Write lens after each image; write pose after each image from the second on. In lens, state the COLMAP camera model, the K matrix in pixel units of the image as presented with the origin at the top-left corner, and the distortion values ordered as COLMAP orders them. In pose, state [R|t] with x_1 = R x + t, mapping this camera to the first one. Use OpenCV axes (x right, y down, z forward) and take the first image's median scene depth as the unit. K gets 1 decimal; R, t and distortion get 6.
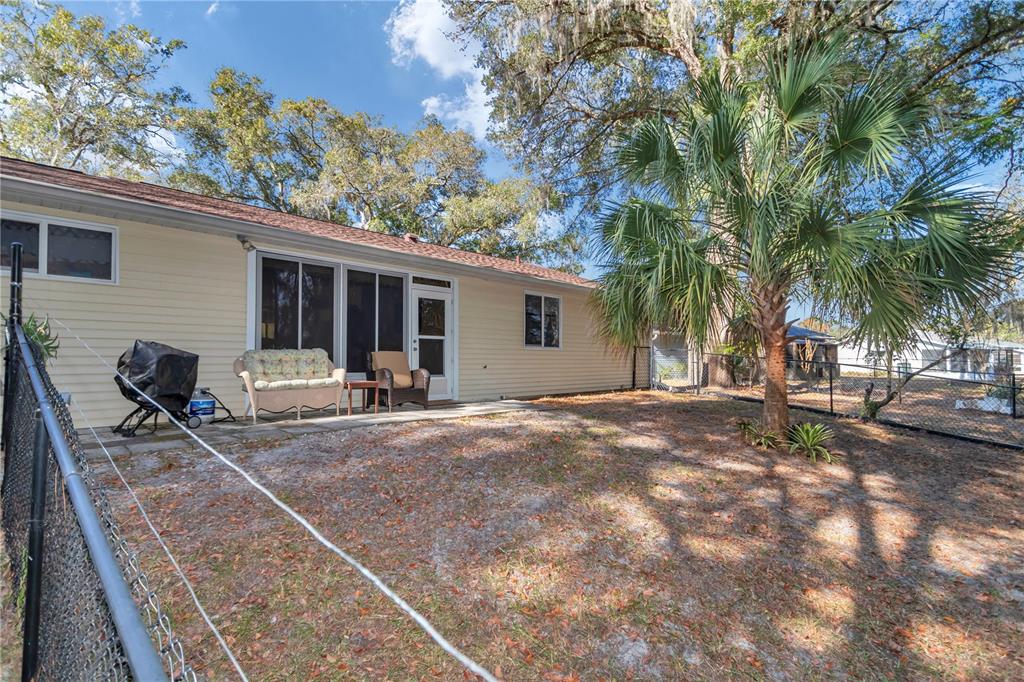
lens RADIAL K [[485.5, 0, 505.8], [0, 485.5, 348.6], [0, 0, 1]] dist [-0.000199, -0.000143]
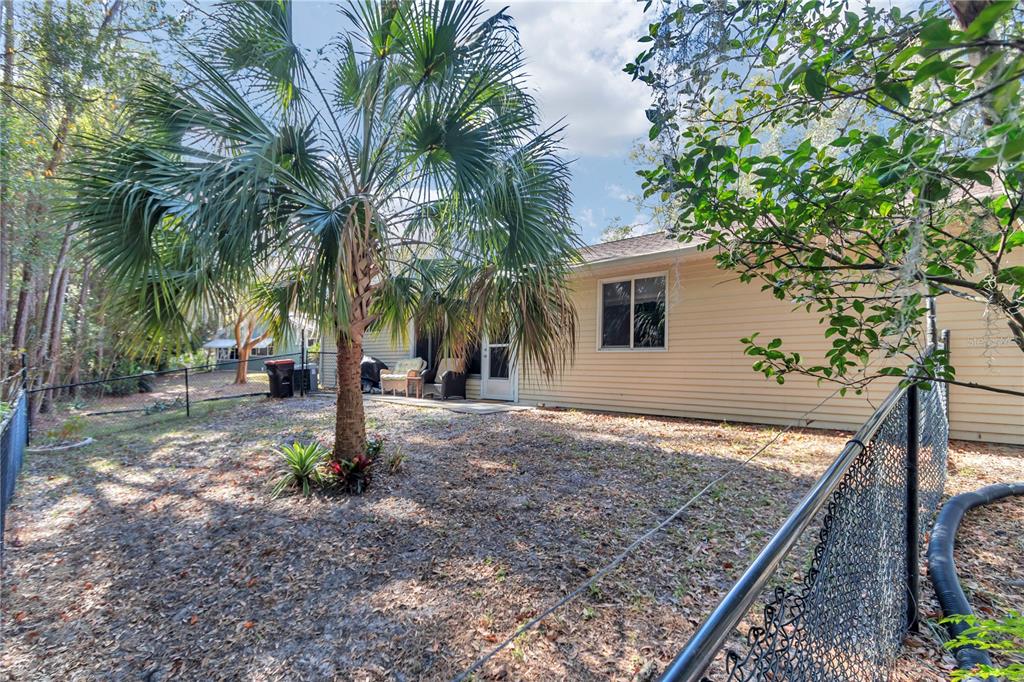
lens RADIAL K [[485.5, 0, 505.8], [0, 485.5, 348.6], [0, 0, 1]] dist [-0.000199, -0.000143]
pose [[-0.023955, -0.019690, -0.999519, 0.859452], [0.028225, 0.999394, -0.020364, 0.006807], [0.999315, -0.028699, -0.023384, 0.837861]]
